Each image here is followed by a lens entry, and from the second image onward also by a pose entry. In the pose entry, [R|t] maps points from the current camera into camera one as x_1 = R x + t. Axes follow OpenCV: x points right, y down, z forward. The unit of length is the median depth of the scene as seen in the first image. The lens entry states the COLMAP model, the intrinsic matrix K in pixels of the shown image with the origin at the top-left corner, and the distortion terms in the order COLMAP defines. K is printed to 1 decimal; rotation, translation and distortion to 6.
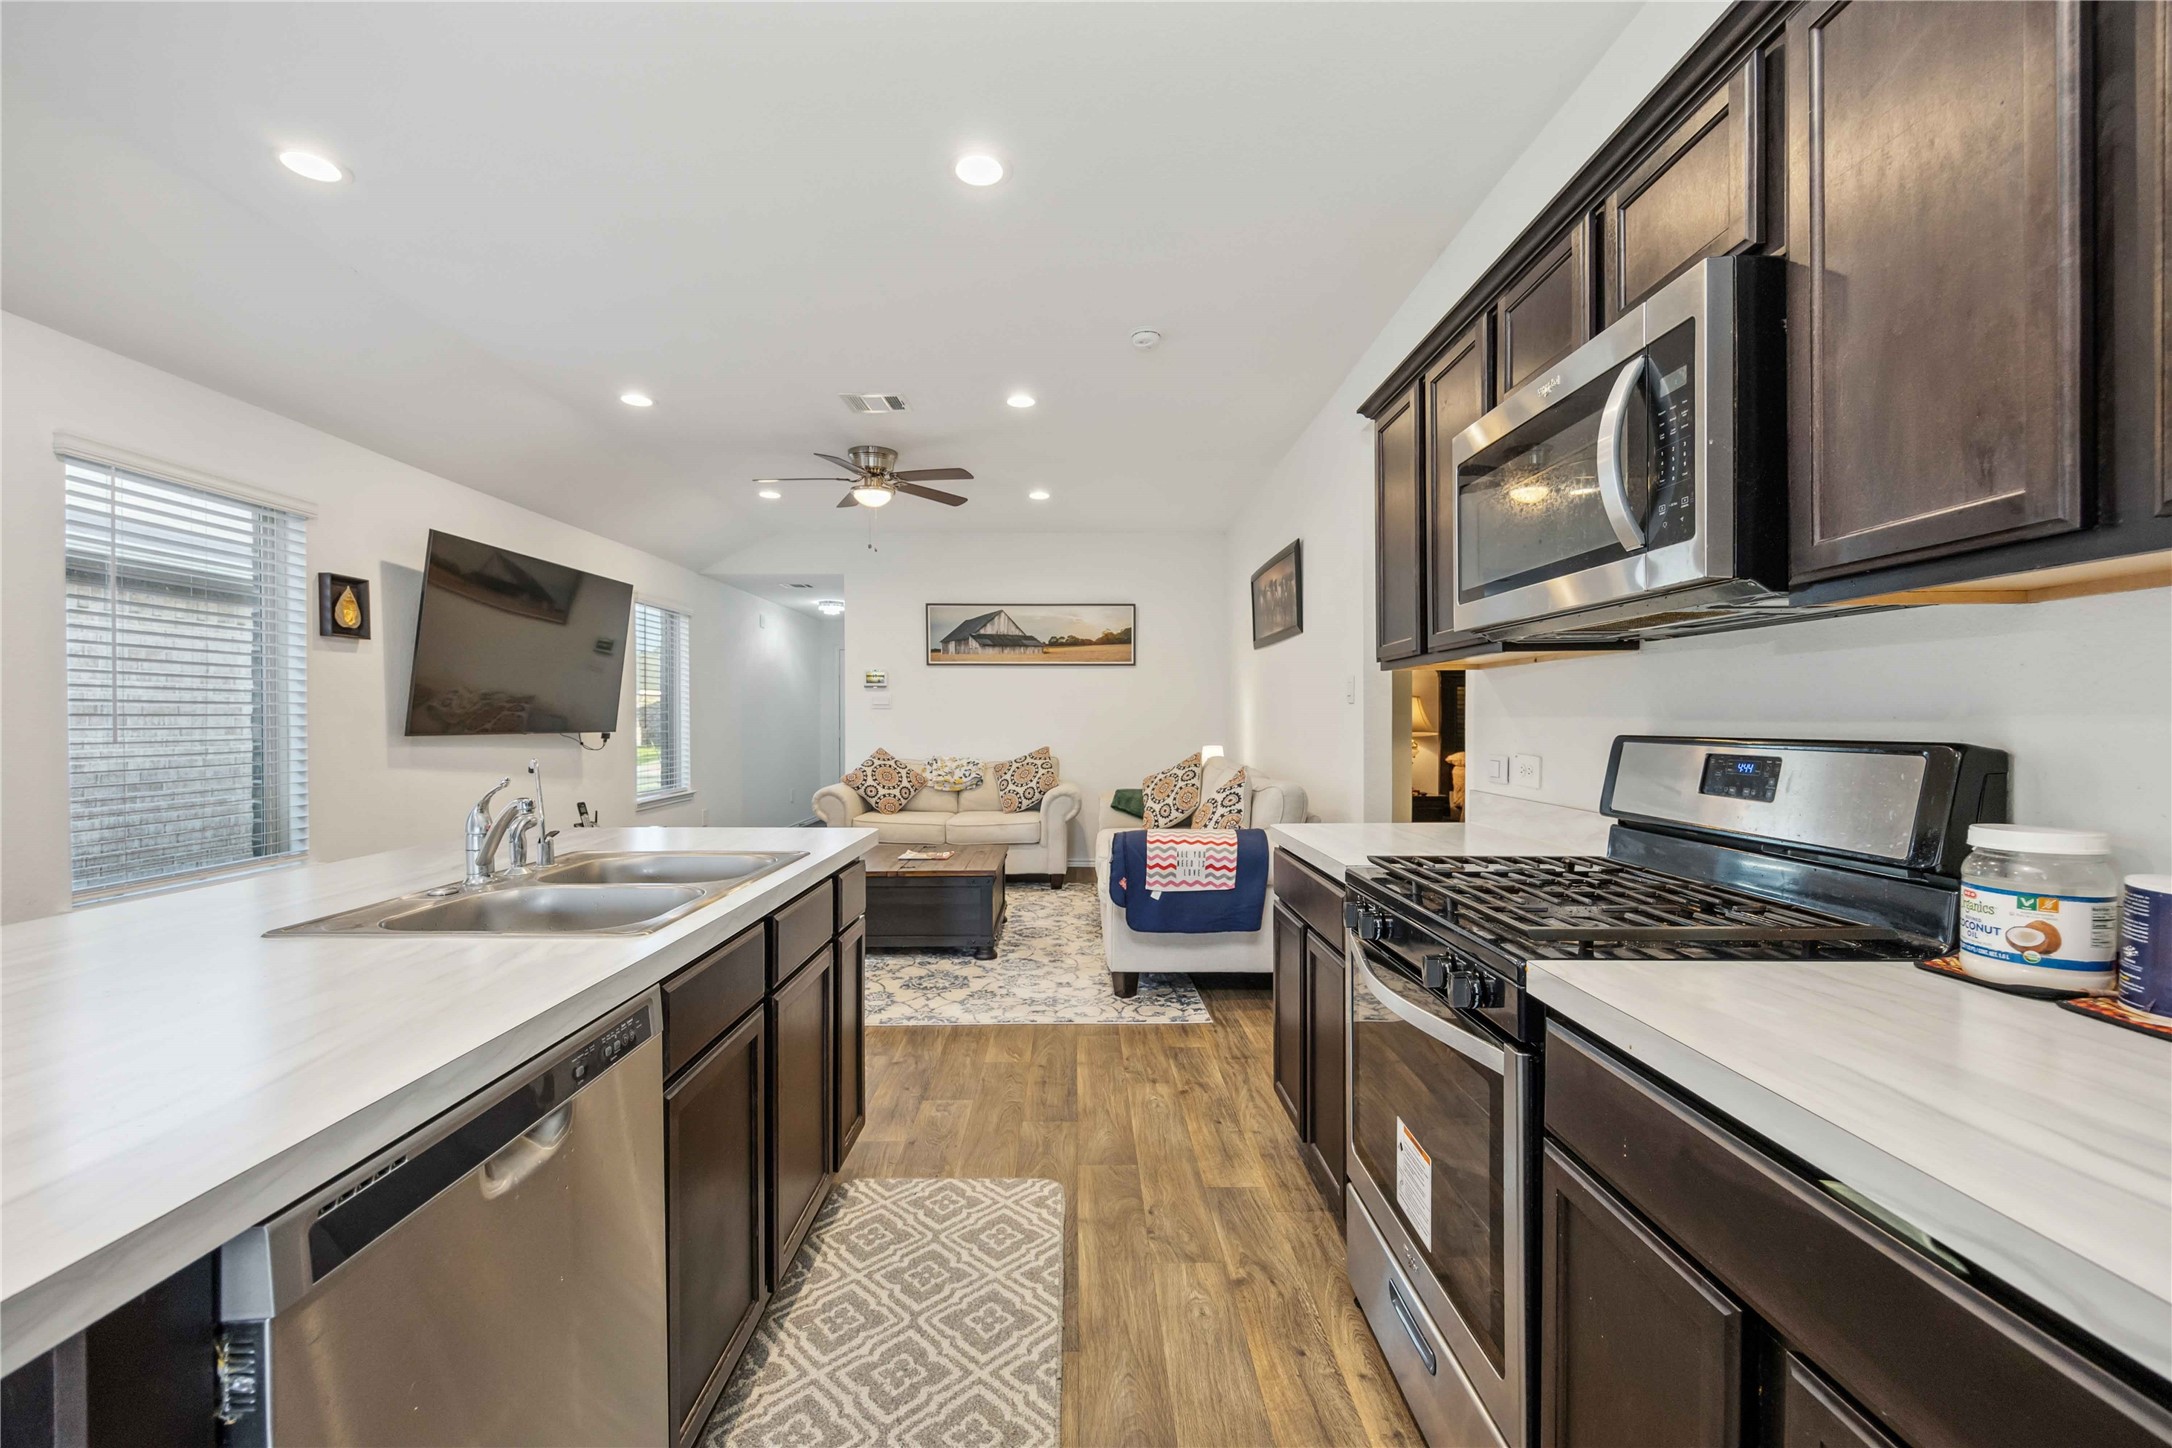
lens RADIAL K [[889.1, 0, 1098.5], [0, 889.1, 727.0], [0, 0, 1]] dist [0.000657, -0.000048]
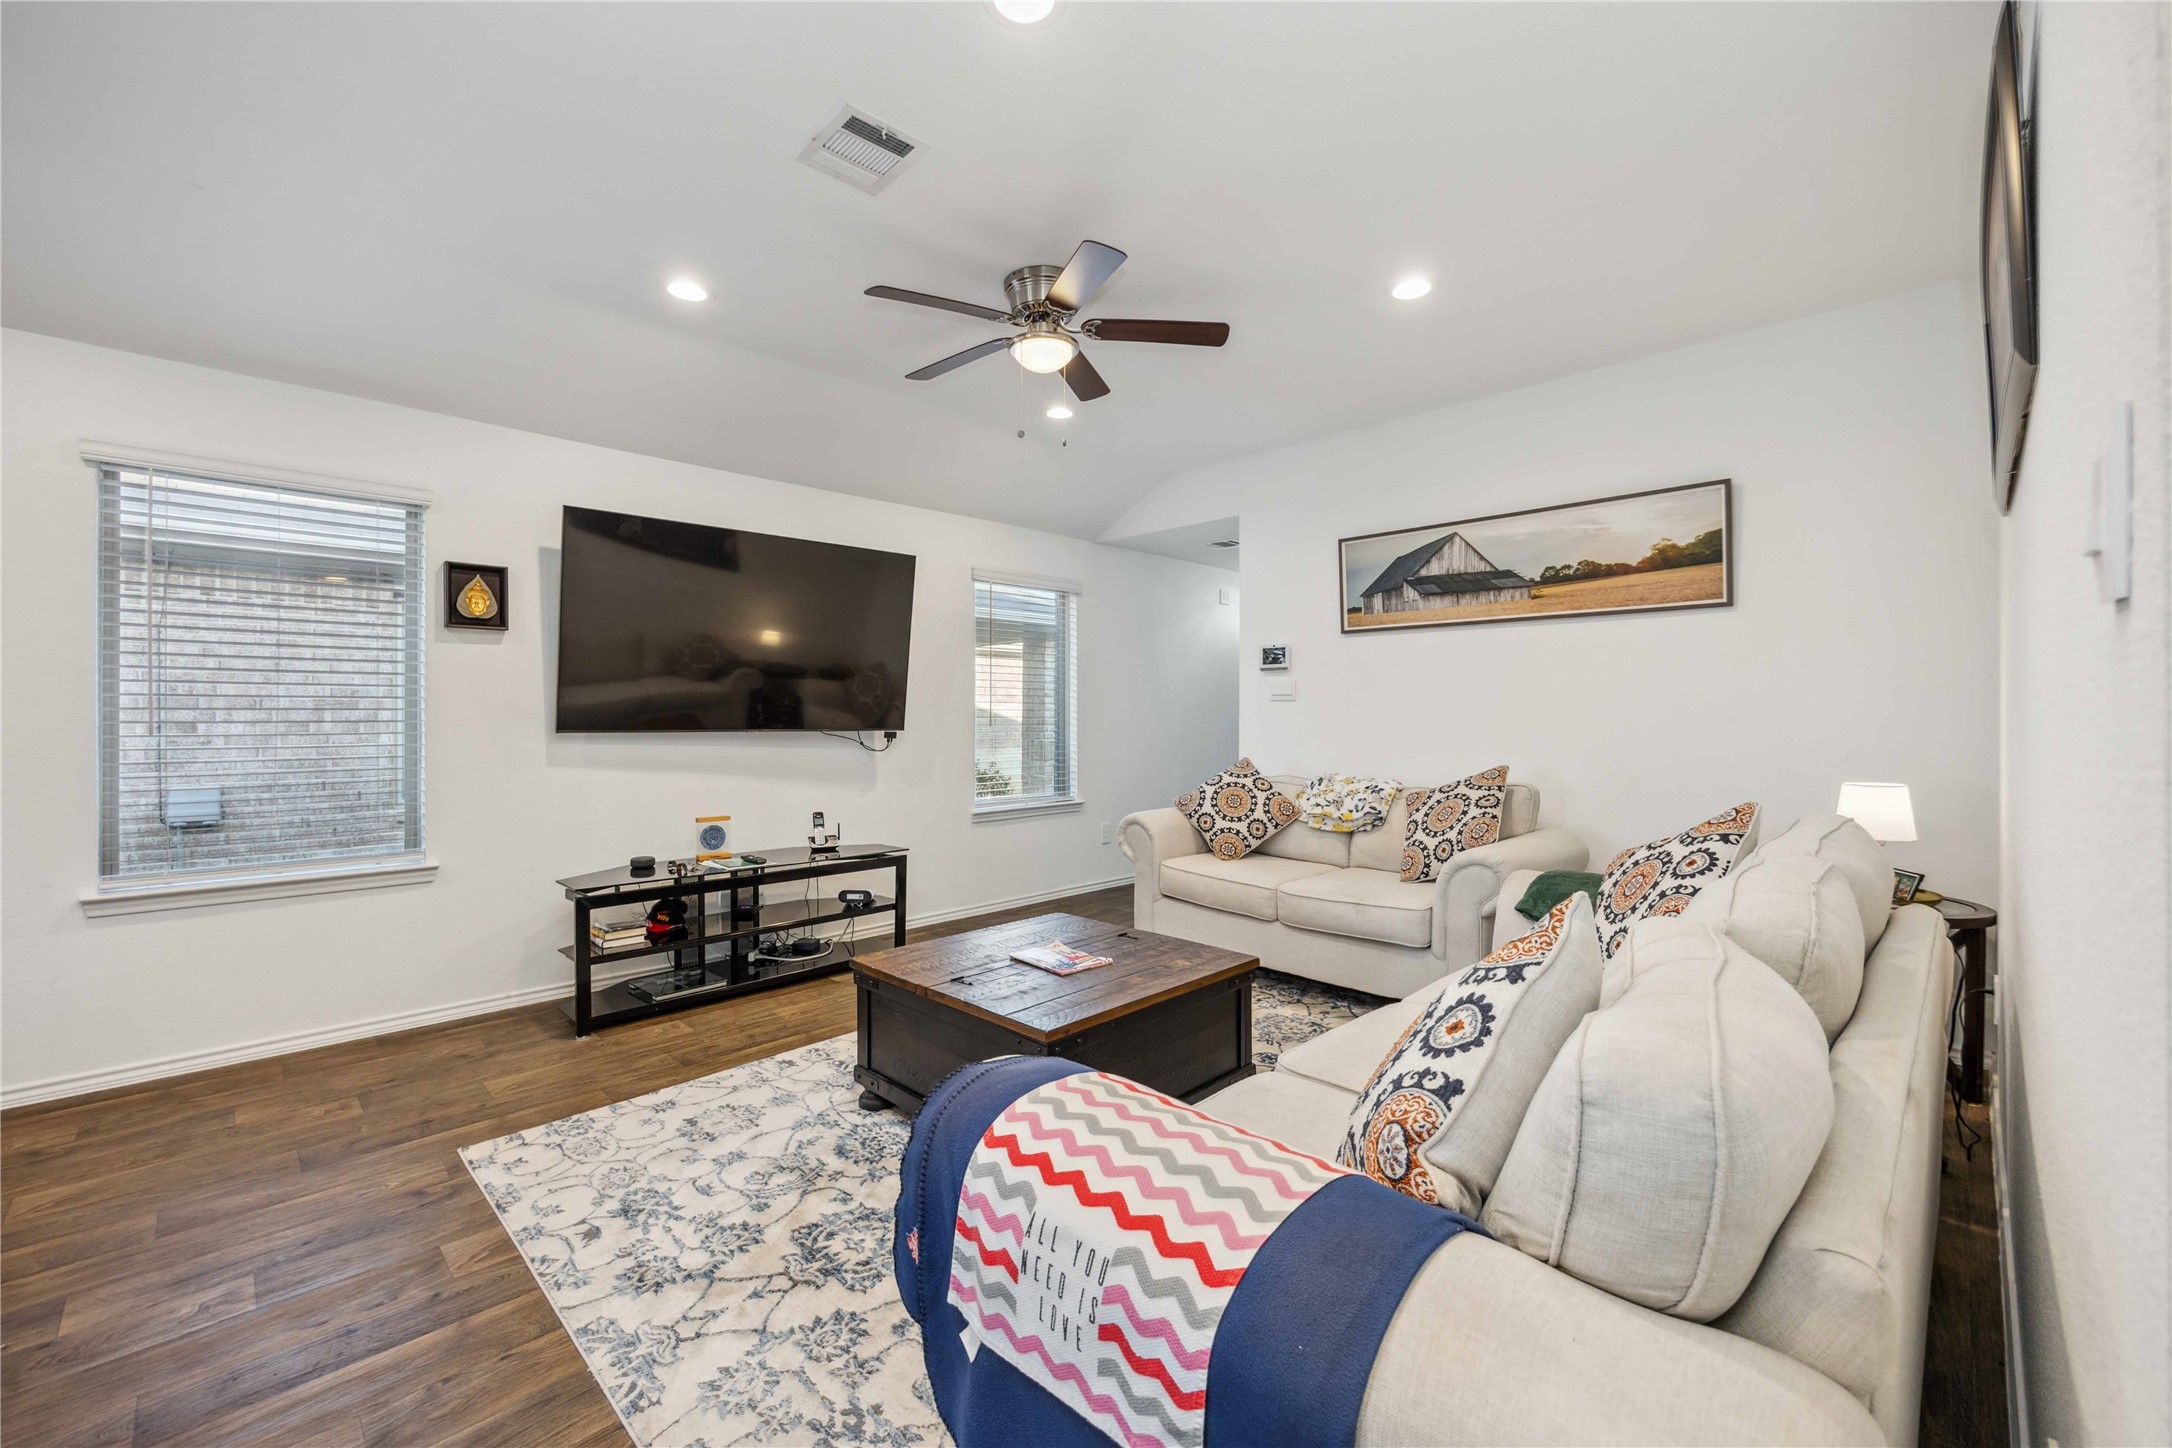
lens RADIAL K [[877.5, 0, 1090.4], [0, 877.5, 719.0], [0, 0, 1]] dist [-0.000286, -0.000433]
pose [[0.693515, 0.002731, -0.720437, 0.208408], [-0.007580, 0.999965, -0.003506, -0.004125], [0.720402, 0.007892, 0.693511, 0.602070]]
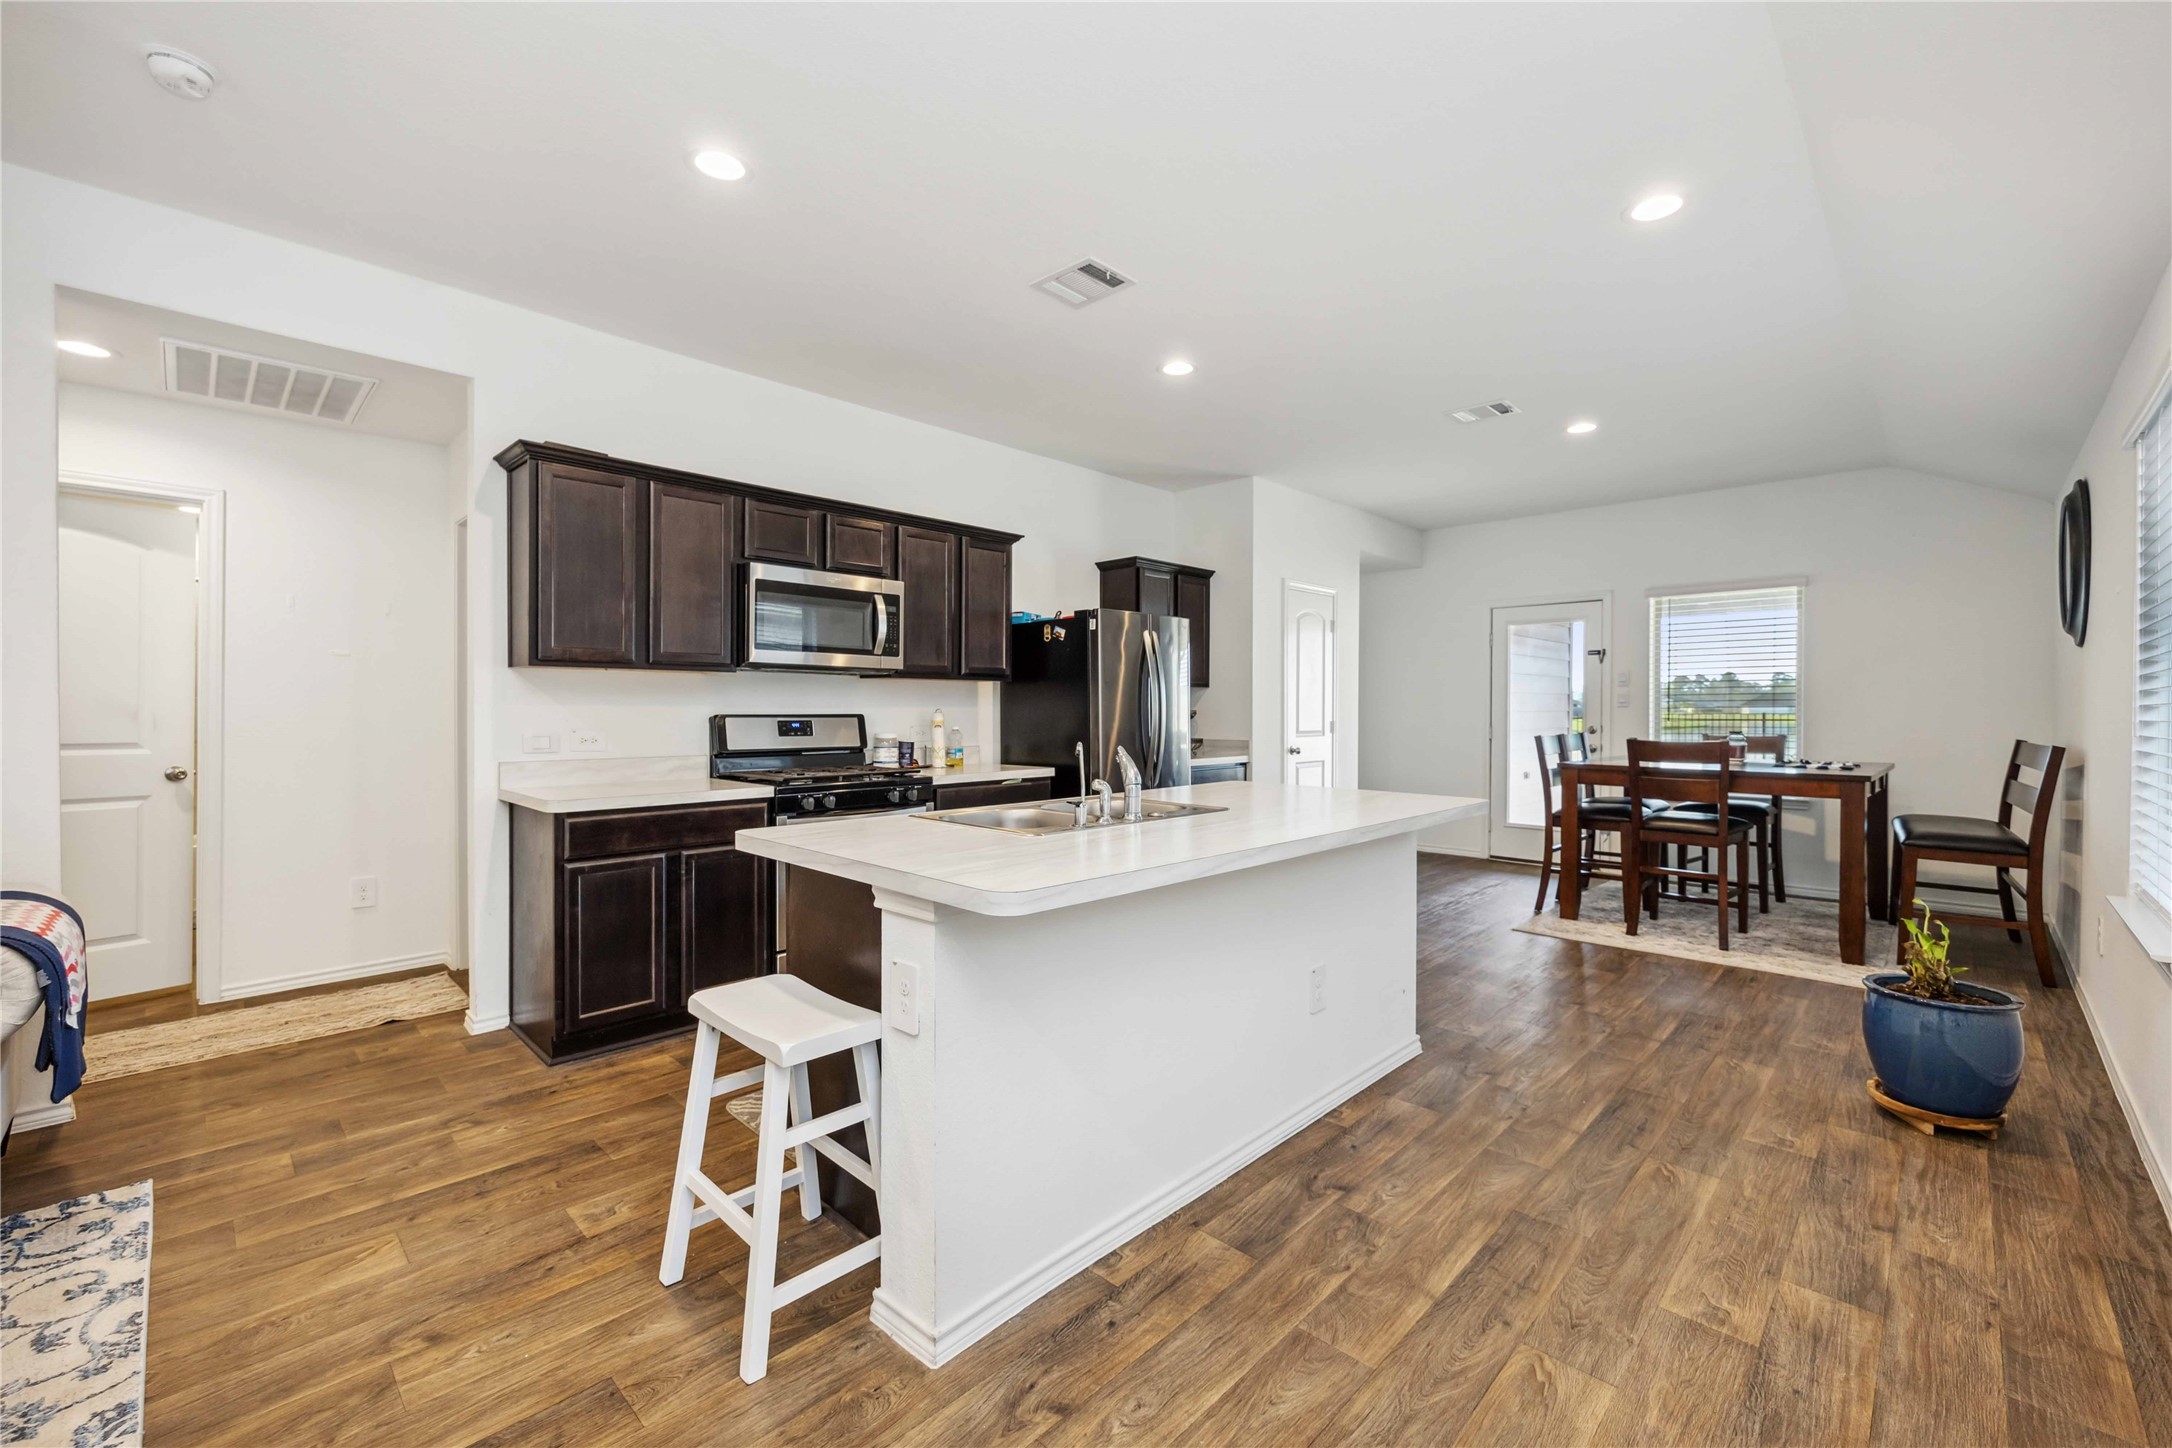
lens RADIAL K [[885.7, 0, 1075.2], [0, 885.7, 716.6], [0, 0, 1]] dist [-0.000373, 0.000005]
pose [[-0.693009, -0.006227, 0.720902, -0.545394], [0.001528, 0.999948, 0.010107, -0.002241], [-0.720928, 0.008106, -0.692963, 0.672722]]
